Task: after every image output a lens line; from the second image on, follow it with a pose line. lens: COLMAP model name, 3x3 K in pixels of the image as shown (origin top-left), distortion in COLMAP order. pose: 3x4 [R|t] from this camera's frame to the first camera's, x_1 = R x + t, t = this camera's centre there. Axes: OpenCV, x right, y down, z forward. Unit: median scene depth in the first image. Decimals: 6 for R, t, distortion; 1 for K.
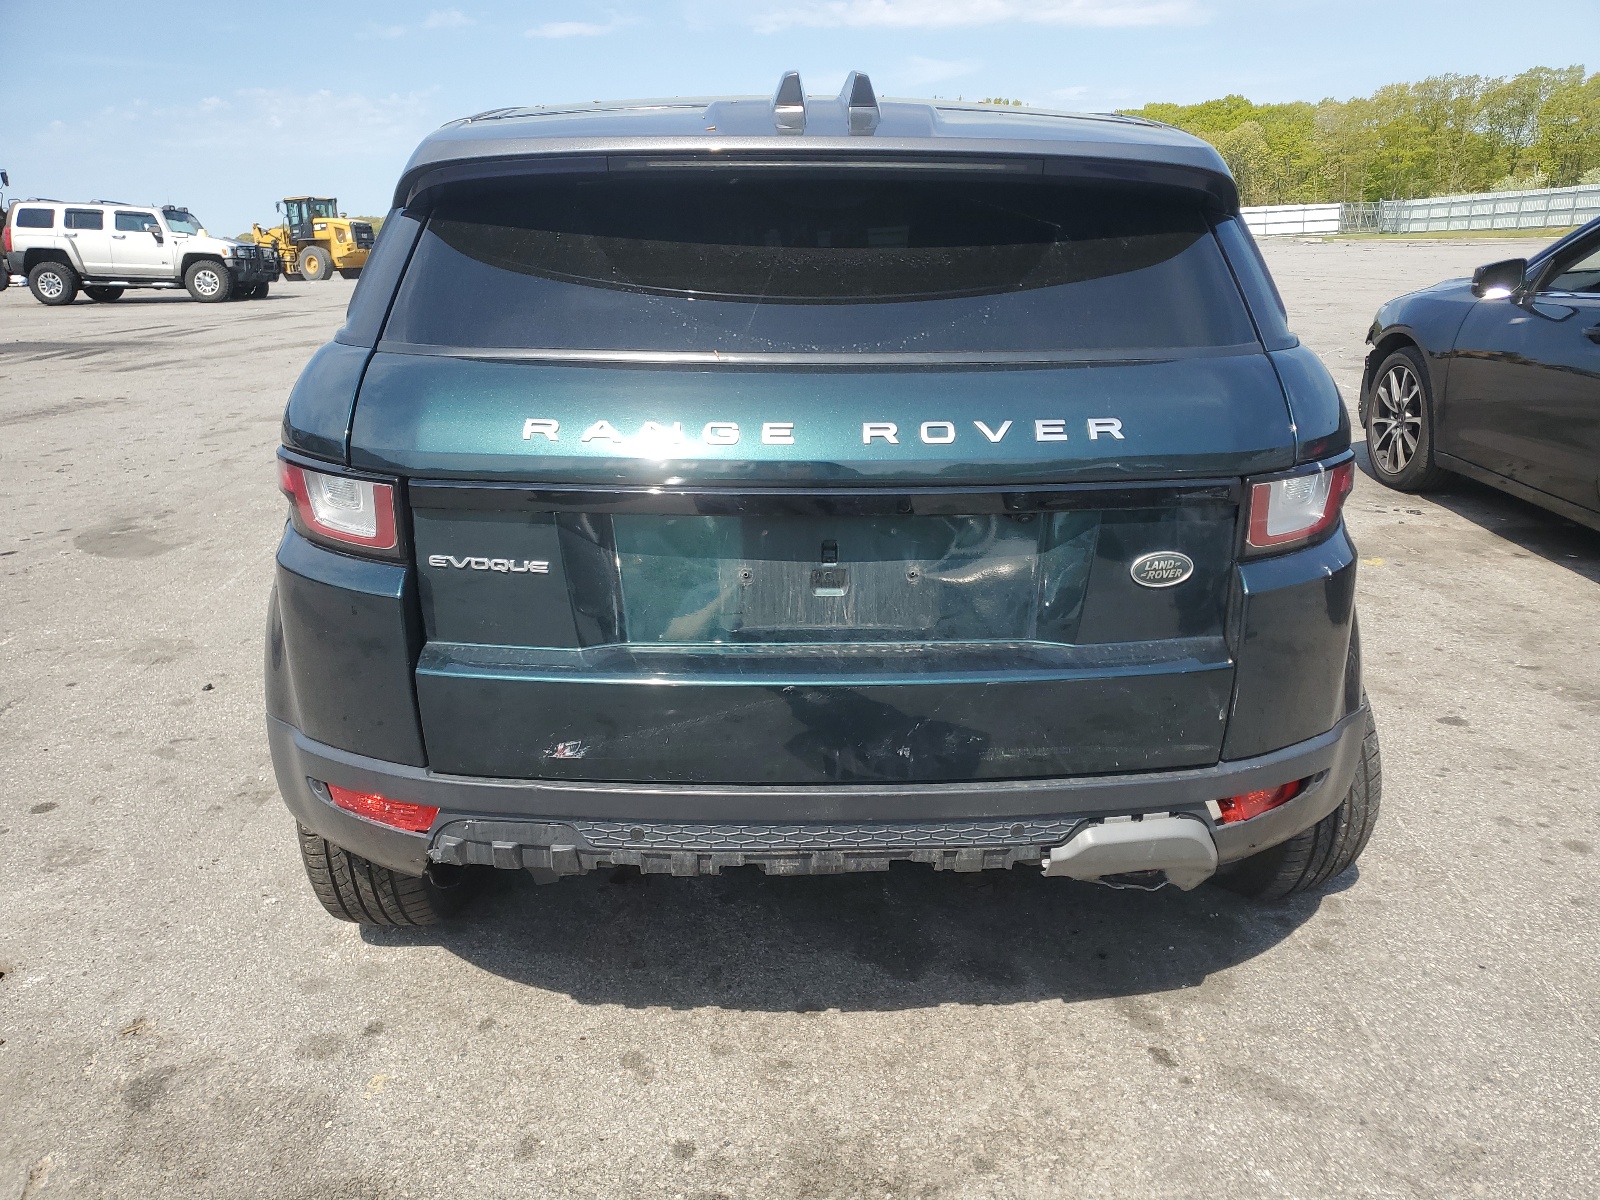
lens RADIAL K [[1228.4, 0, 809.4], [0, 1228.4, 602.3], [0, 0, 1]] dist [-0.012213, 0.052085]
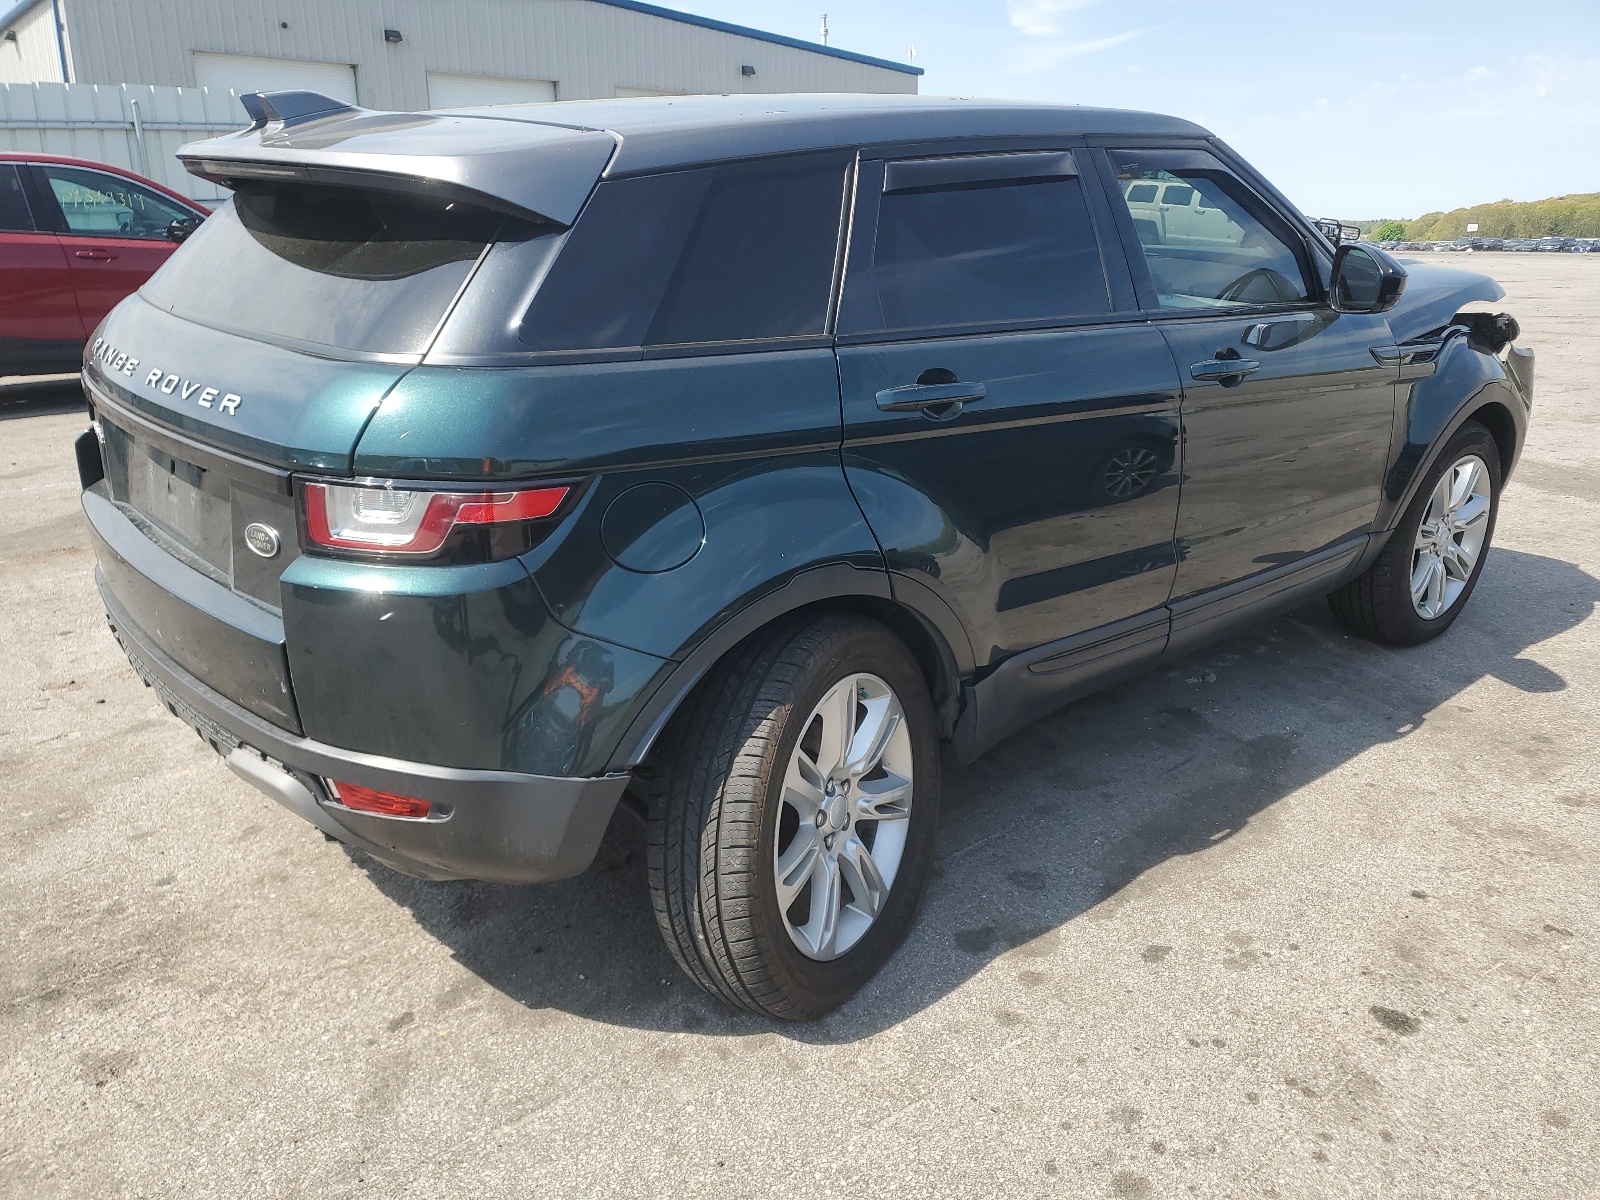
lens RADIAL K [[1228.4, 0, 809.4], [0, 1228.4, 602.3], [0, 0, 1]] dist [-0.012213, 0.052085]
pose [[0.647091, 0.261702, -0.716090, 1.111812], [-0.249391, 0.960228, 0.125563, -0.184088], [0.720470, 0.097336, 0.686621, 0.468551]]
